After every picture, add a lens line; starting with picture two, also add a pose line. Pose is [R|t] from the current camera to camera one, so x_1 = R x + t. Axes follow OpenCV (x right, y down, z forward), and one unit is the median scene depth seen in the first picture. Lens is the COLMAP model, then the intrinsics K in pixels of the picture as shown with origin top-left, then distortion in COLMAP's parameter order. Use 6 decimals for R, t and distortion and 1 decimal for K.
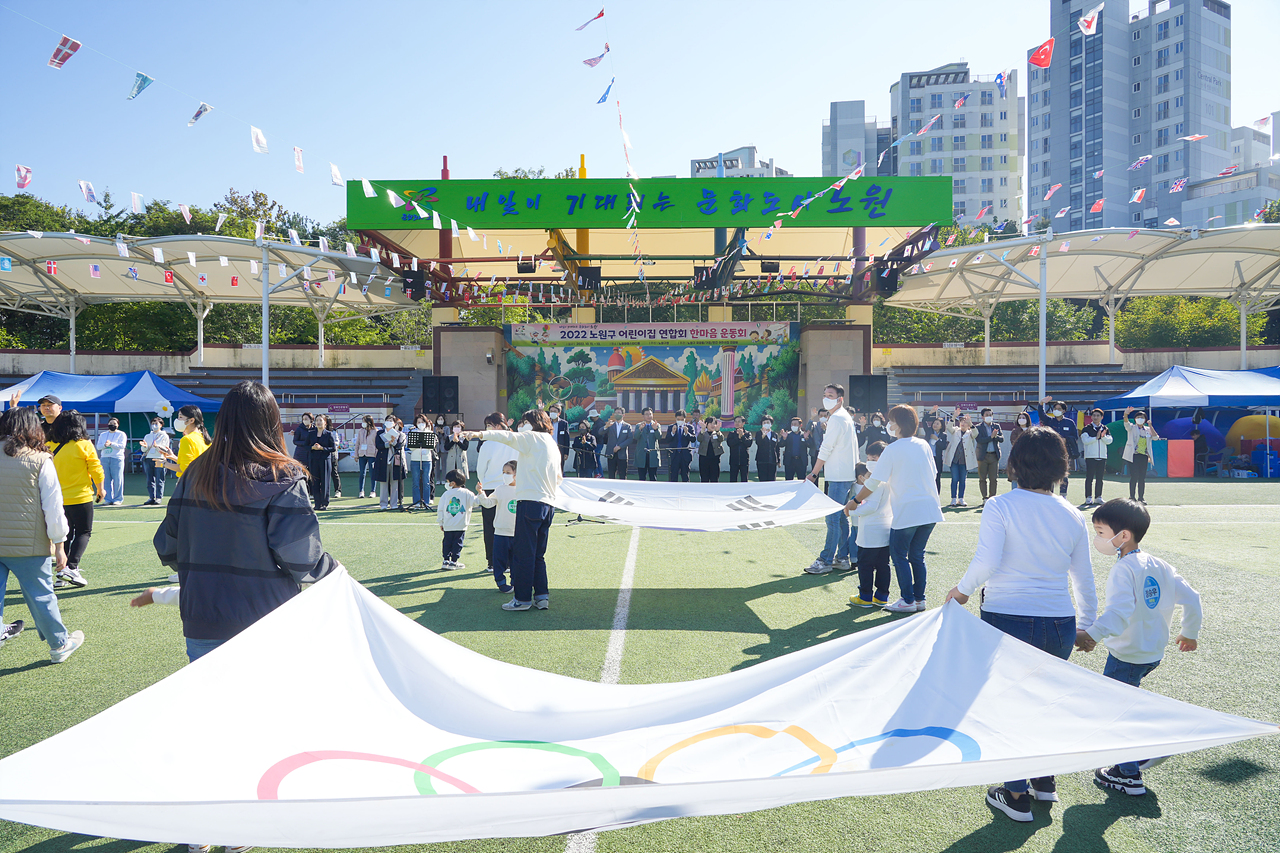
lens RADIAL K [[884.6, 0, 637.9], [0, 884.6, 427.6], [0, 0, 1]] dist [-0.020589, 0.011789]
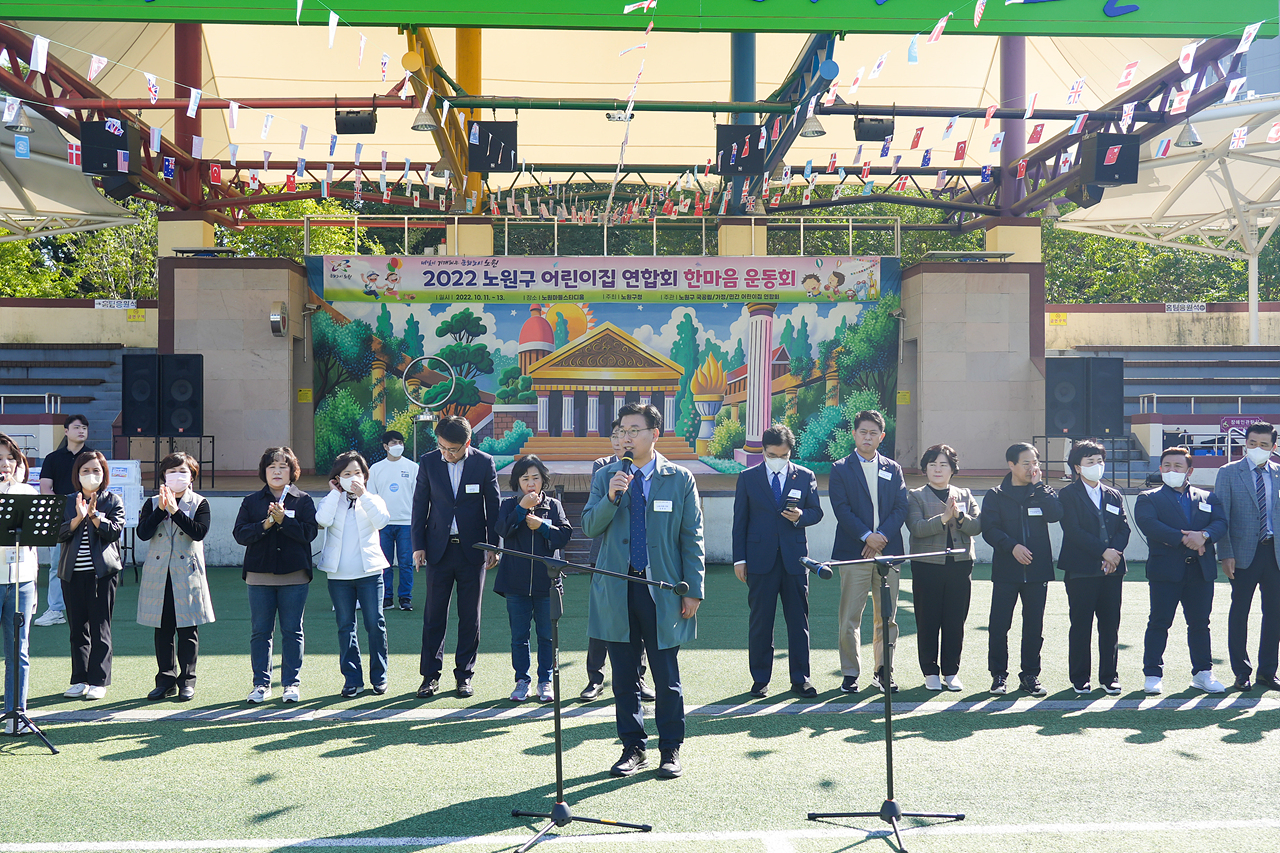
lens RADIAL K [[1399.3, 0, 636.8], [0, 1399.3, 456.1], [0, 0, 1]] dist [-0.014587, 0.000000]
pose [[0.997038, 0.000932, 0.076904, -0.028594], [-0.000596, 0.999990, -0.004385, -0.002169], [-0.076907, 0.004326, 0.997029, 0.210981]]
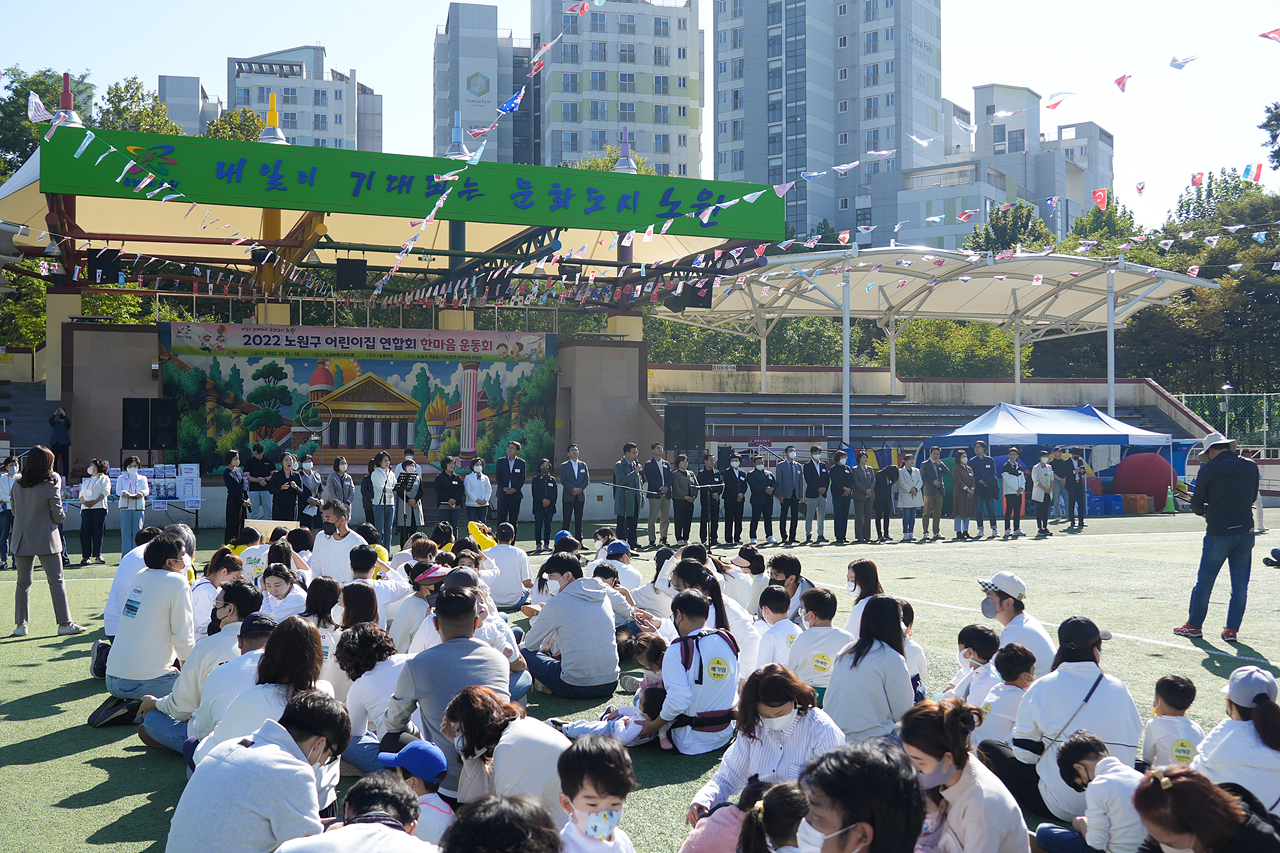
lens RADIAL K [[1399.3, 0, 631.2], [0, 1399.3, 438.1], [0, 0, 1]] dist [-0.014587, 0.000000]
pose [[0.914372, 0.005541, 0.404837, -0.259980], [0.003428, 0.999765, -0.021427, 0.000501], [-0.404861, 0.020980, 0.914138, -0.167577]]
